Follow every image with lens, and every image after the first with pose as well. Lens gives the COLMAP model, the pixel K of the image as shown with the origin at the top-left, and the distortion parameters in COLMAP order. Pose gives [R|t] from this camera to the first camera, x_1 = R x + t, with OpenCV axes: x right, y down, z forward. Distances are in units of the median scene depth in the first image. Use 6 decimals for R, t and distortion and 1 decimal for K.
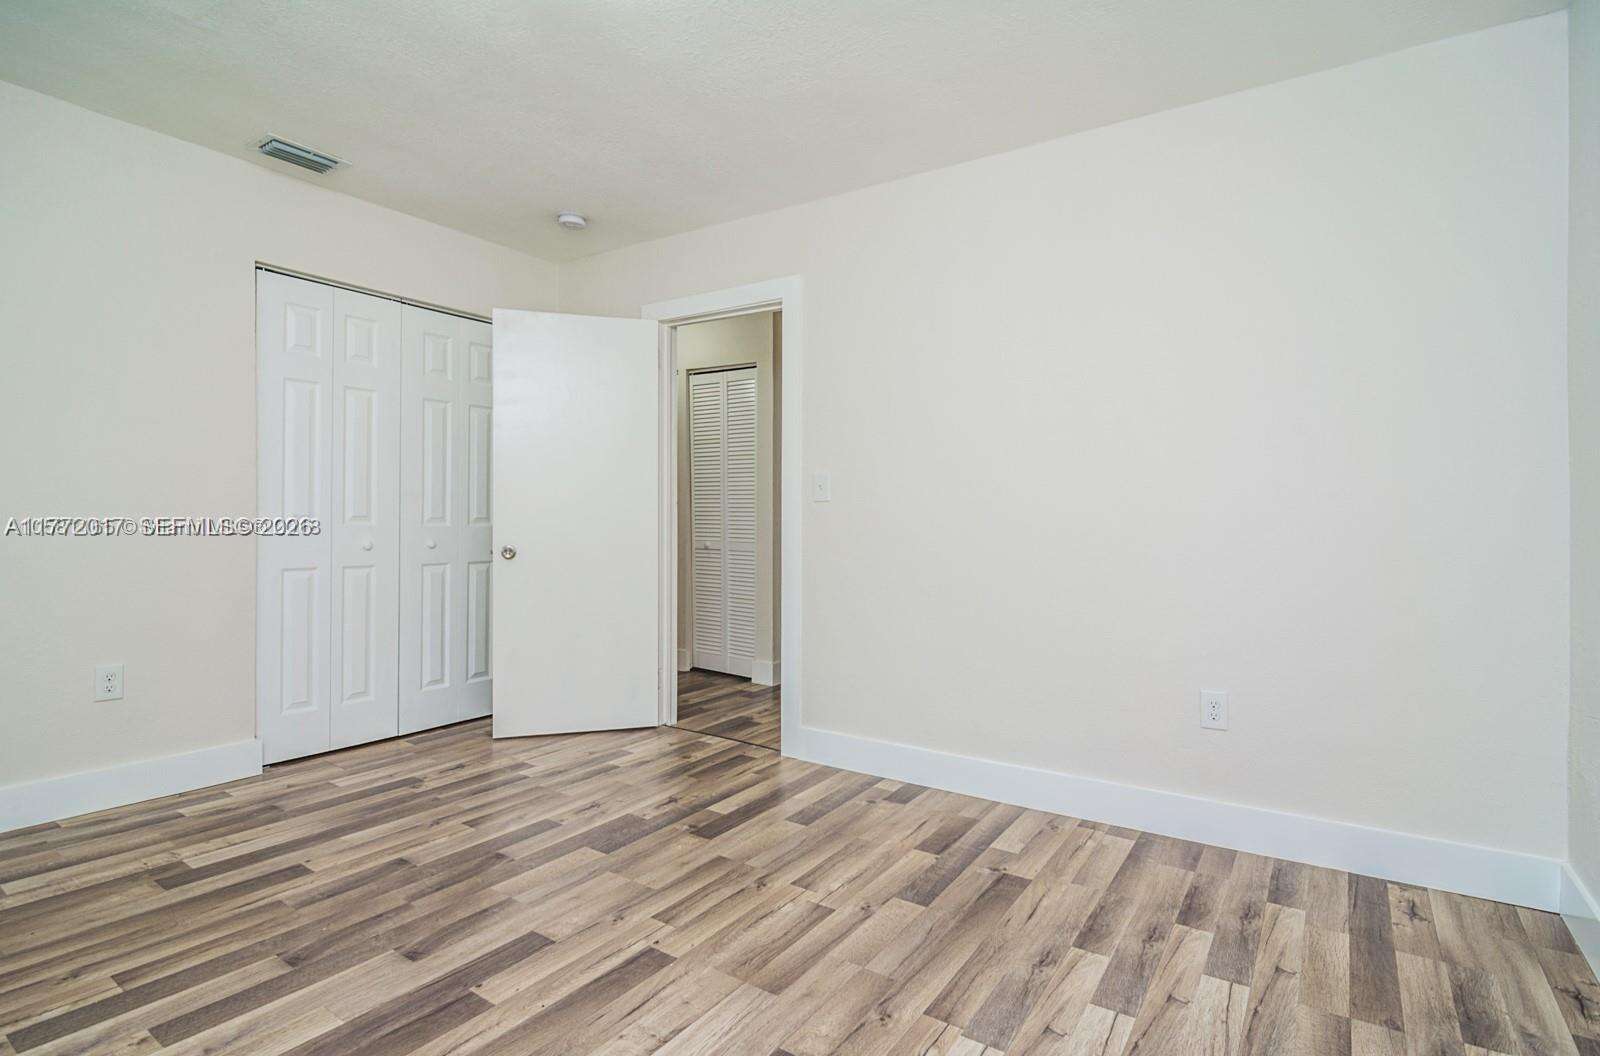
lens RADIAL K [[758.3, 0, 799.1], [0, 758.3, 522.8], [0, 0, 1]] dist [-0.027299, -0.000672]
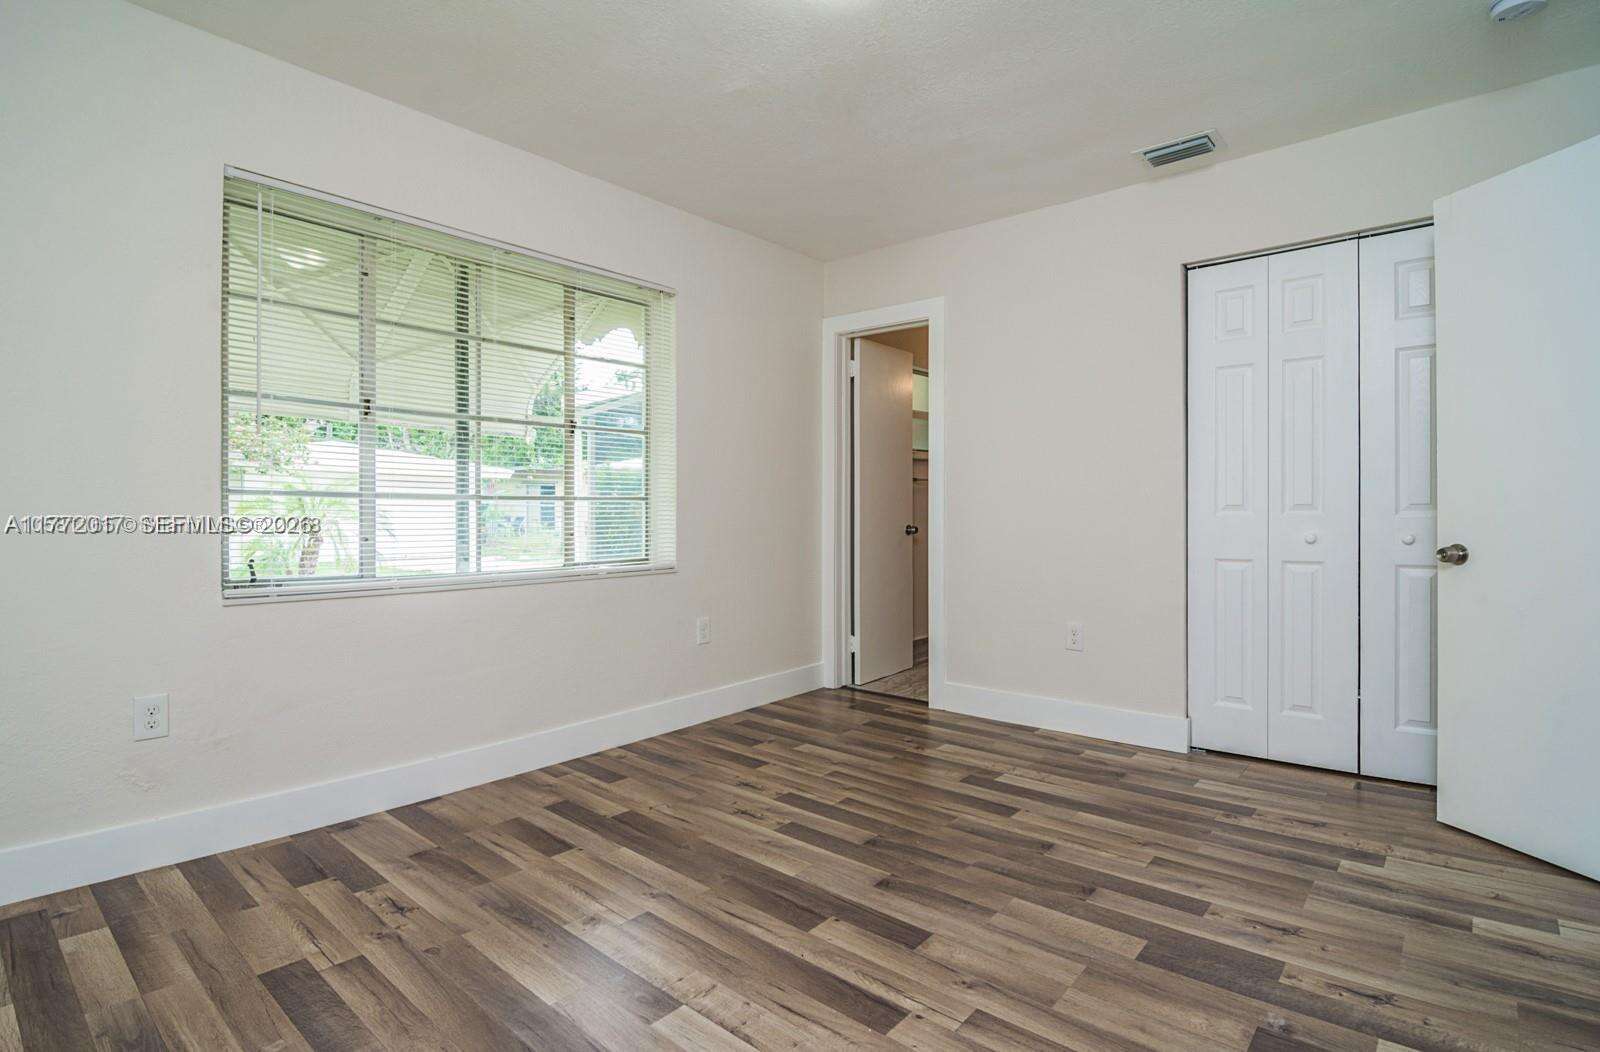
lens RADIAL K [[759.0, 0, 798.7], [0, 759.0, 526.0], [0, 0, 1]] dist [-0.040260, -0.001482]
pose [[-0.110858, 0.007247, -0.993810, 0.458496], [0.008215, 0.999946, 0.006375, 0.007411], [0.993802, -0.007457, -0.110911, 0.692985]]
